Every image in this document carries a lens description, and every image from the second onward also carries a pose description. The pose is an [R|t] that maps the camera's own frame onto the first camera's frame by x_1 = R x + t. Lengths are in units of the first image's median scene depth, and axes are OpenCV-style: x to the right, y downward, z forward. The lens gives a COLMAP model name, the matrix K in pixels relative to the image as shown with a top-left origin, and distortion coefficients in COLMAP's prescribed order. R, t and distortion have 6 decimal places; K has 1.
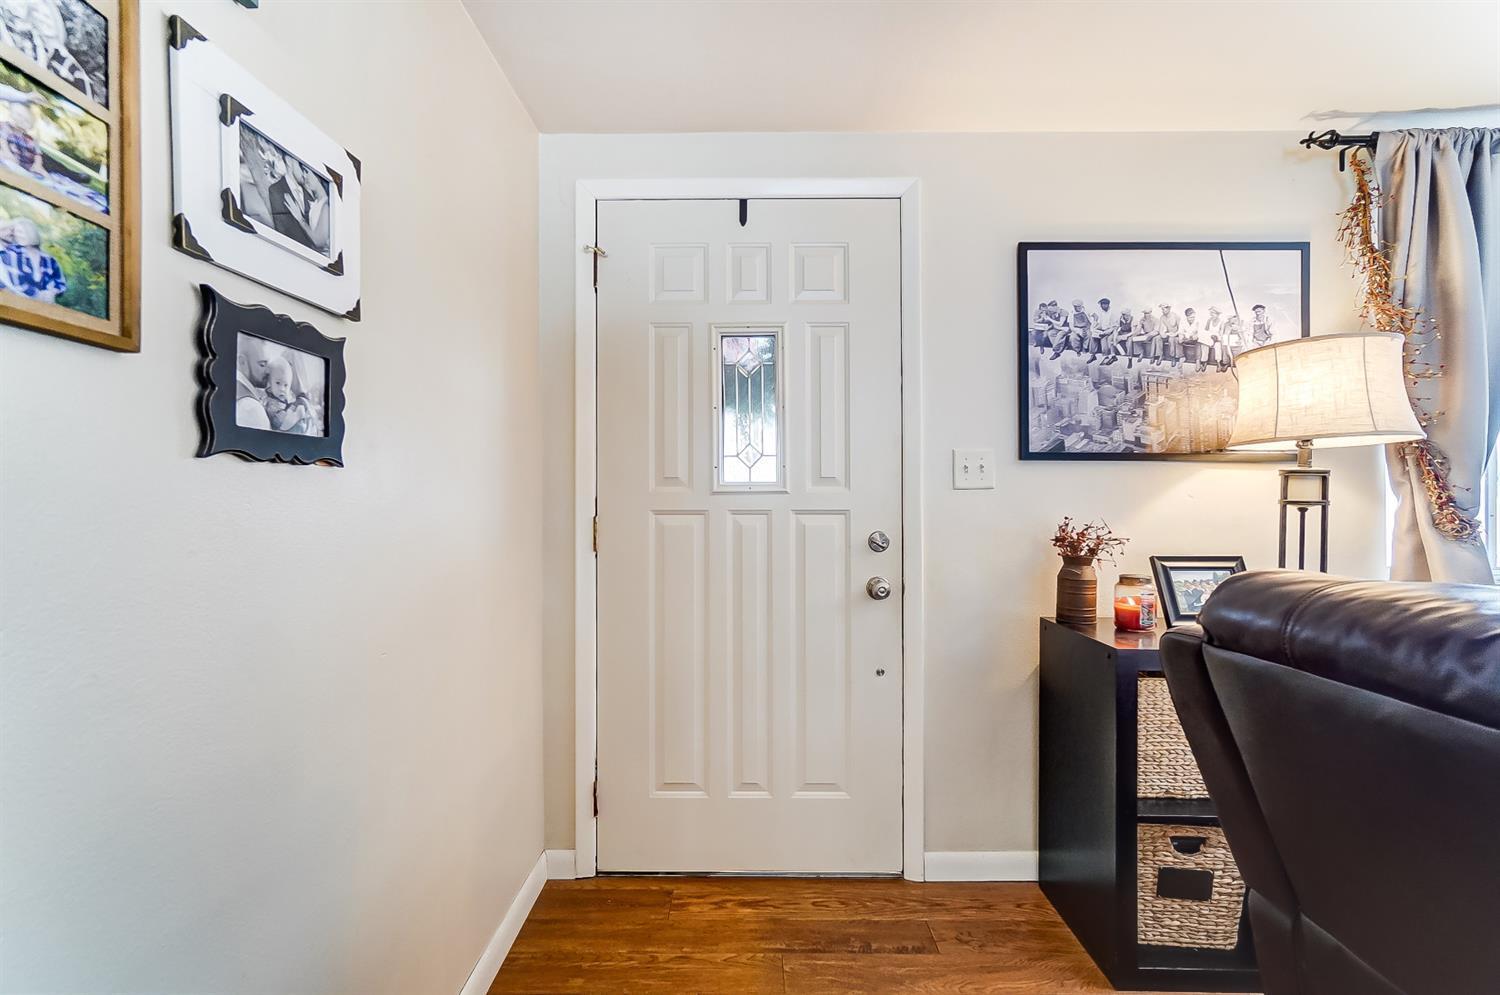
lens RADIAL K [[631.1, 0, 749.5], [0, 631.1, 499.7], [0, 0, 1]] dist [0.000159, -0.000065]
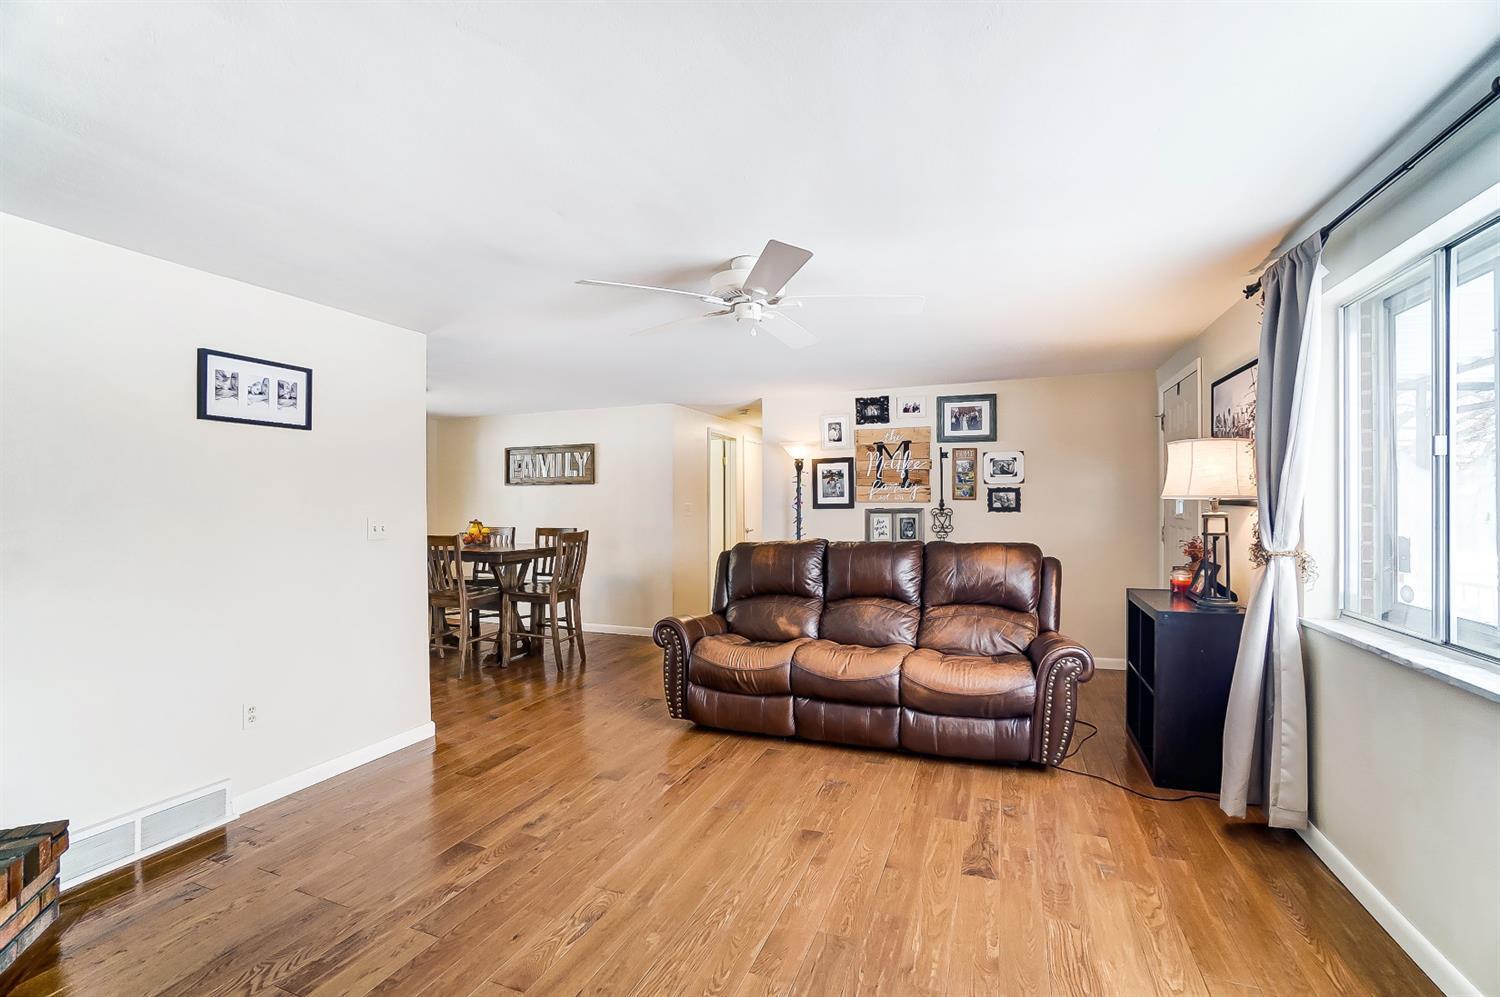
lens RADIAL K [[631.1, 0, 752.4], [0, 631.1, 501.0], [0, 0, 1]] dist [0.000159, -0.000065]
pose [[-0.363066, 0.000611, -0.931763, 5.198133], [0.001729, 0.999999, -0.000019, -0.152620], [0.931762, -0.001618, -0.363066, 0.870136]]
